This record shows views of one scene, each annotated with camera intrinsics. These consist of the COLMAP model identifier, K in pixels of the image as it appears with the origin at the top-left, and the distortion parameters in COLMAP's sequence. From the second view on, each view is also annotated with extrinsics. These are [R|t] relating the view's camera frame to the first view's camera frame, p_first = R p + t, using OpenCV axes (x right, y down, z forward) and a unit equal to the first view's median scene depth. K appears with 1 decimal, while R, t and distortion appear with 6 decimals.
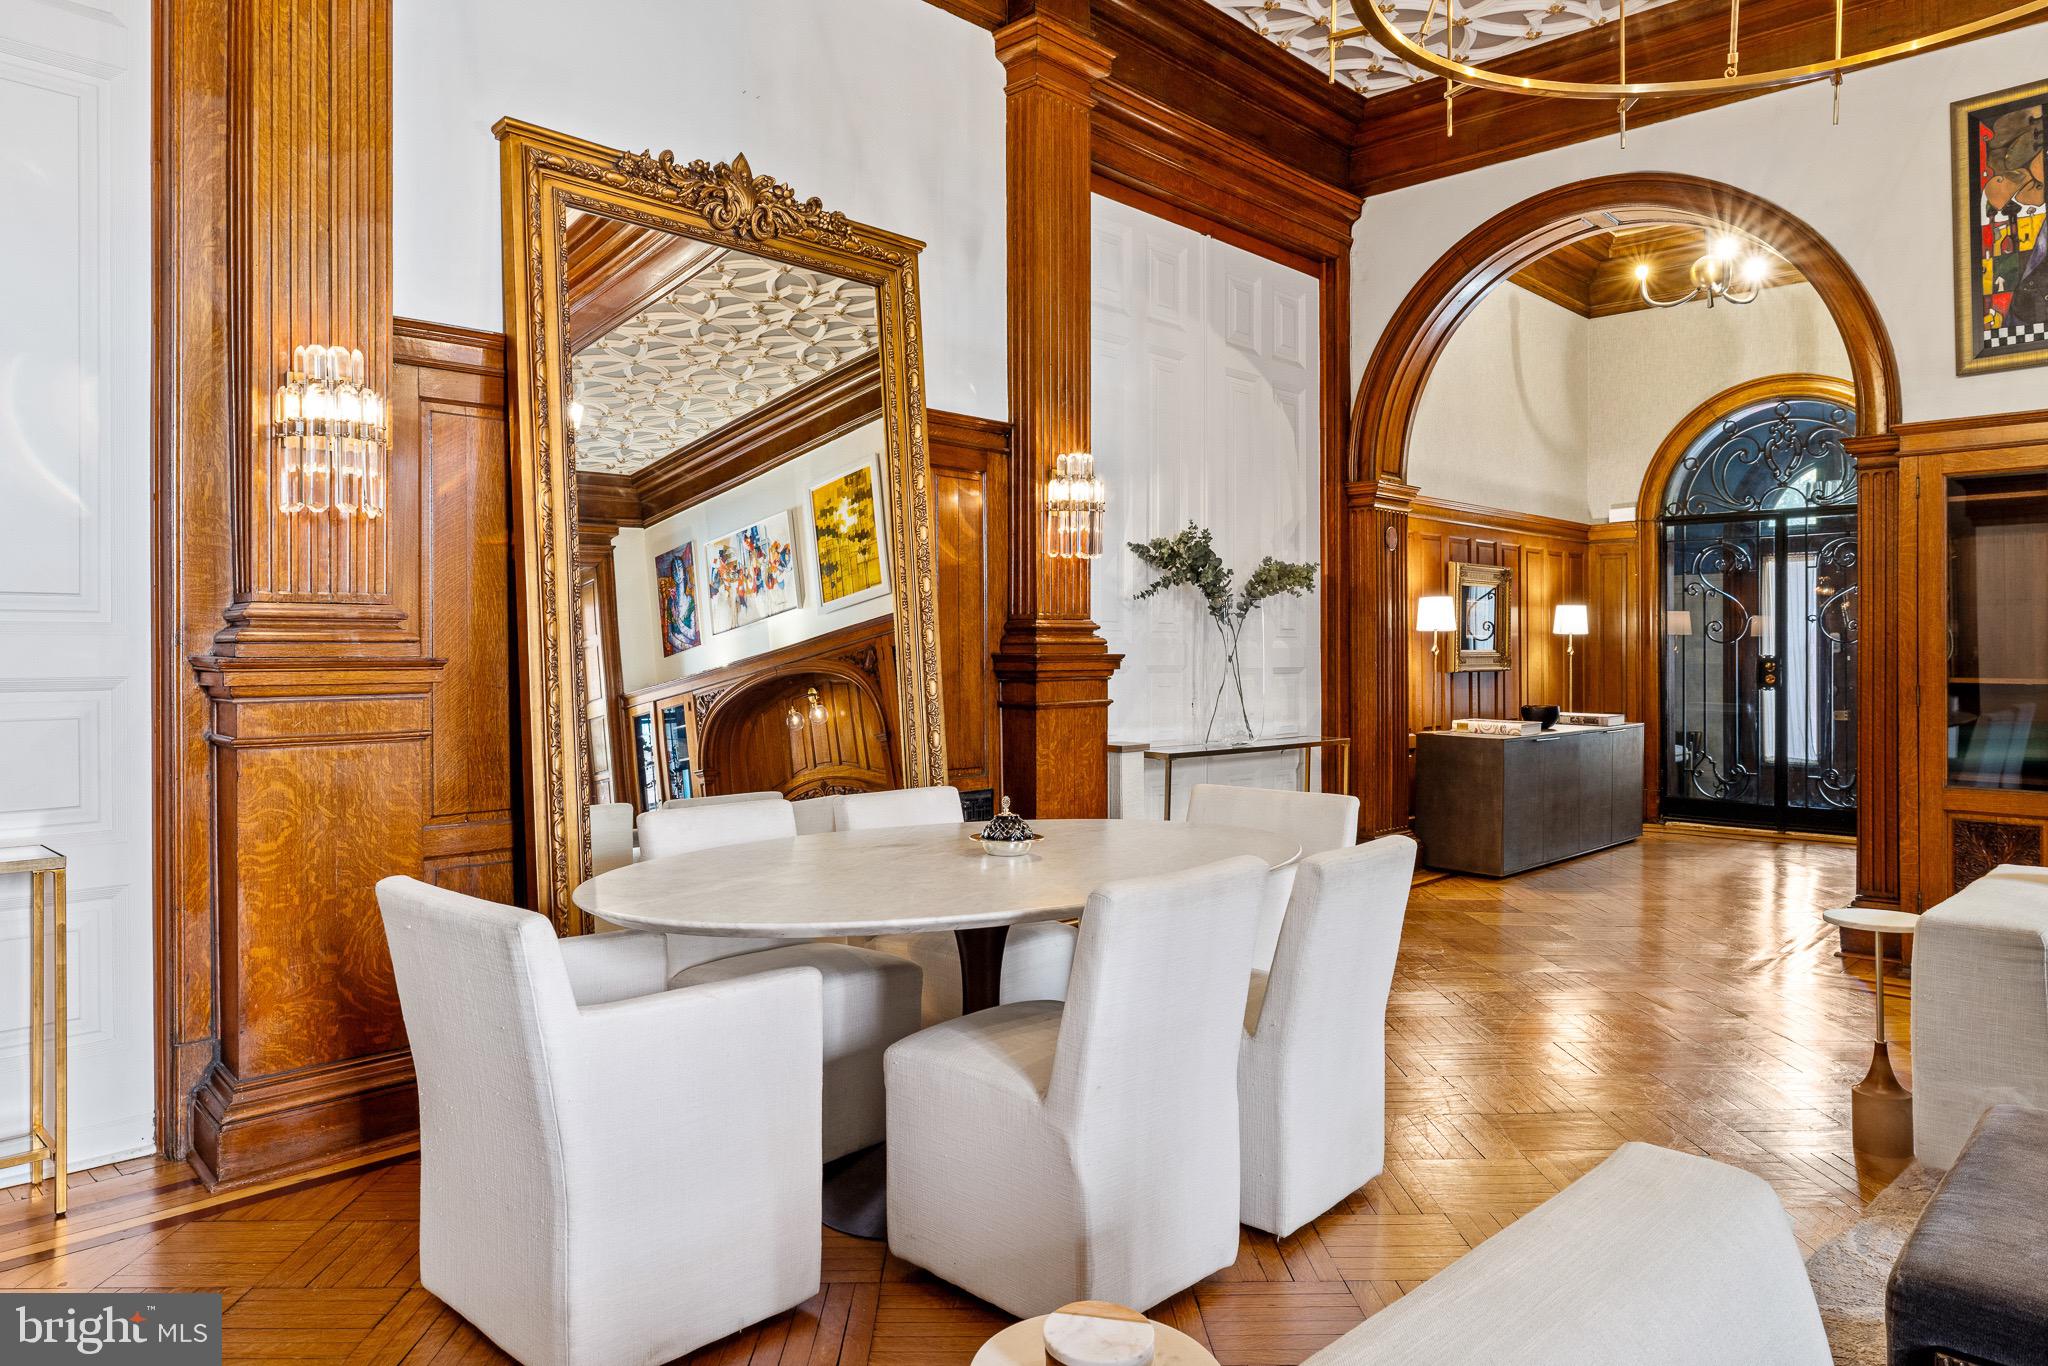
lens RADIAL K [[1303.4, 0, 1053.4], [0, 1303.4, 660.6], [0, 0, 1]] dist [0.010490, -0.013303]
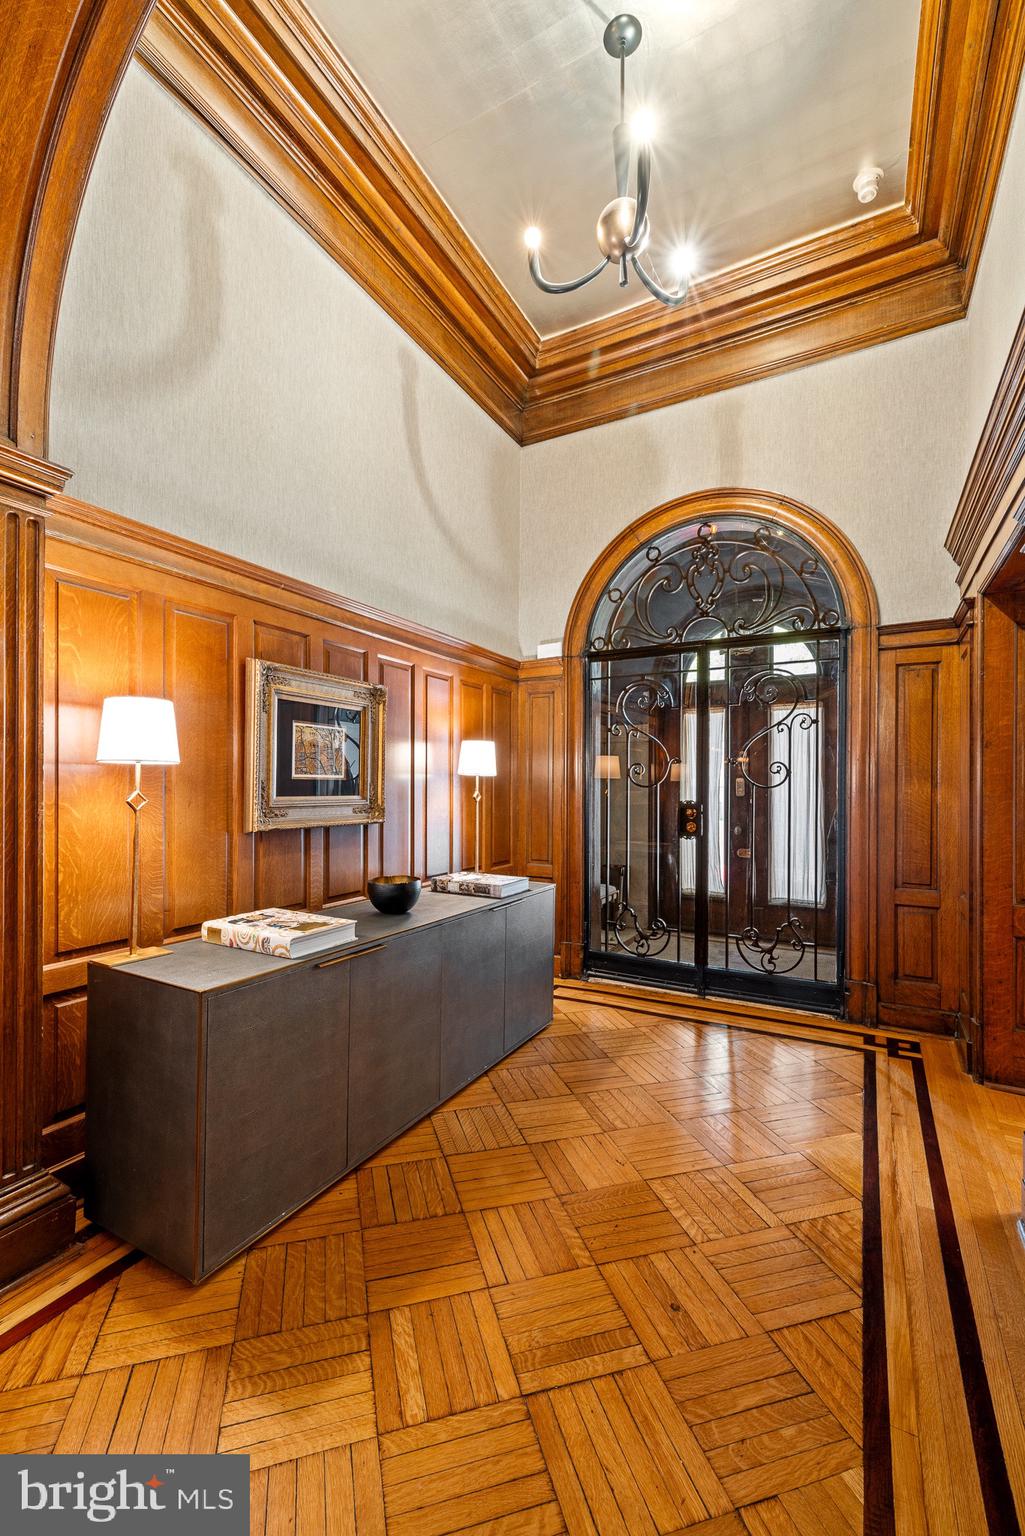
lens RADIAL K [[642.4, 0, 500.2], [0, 642.4, 792.2], [0, 0, 1]] dist [0.000010, 0.000587]
pose [[0.975207, 0.006932, 0.221185, 0.462527], [-0.007181, 0.999974, 0.000318, -0.014203], [-0.221177, -0.001899, 0.975232, 0.858103]]
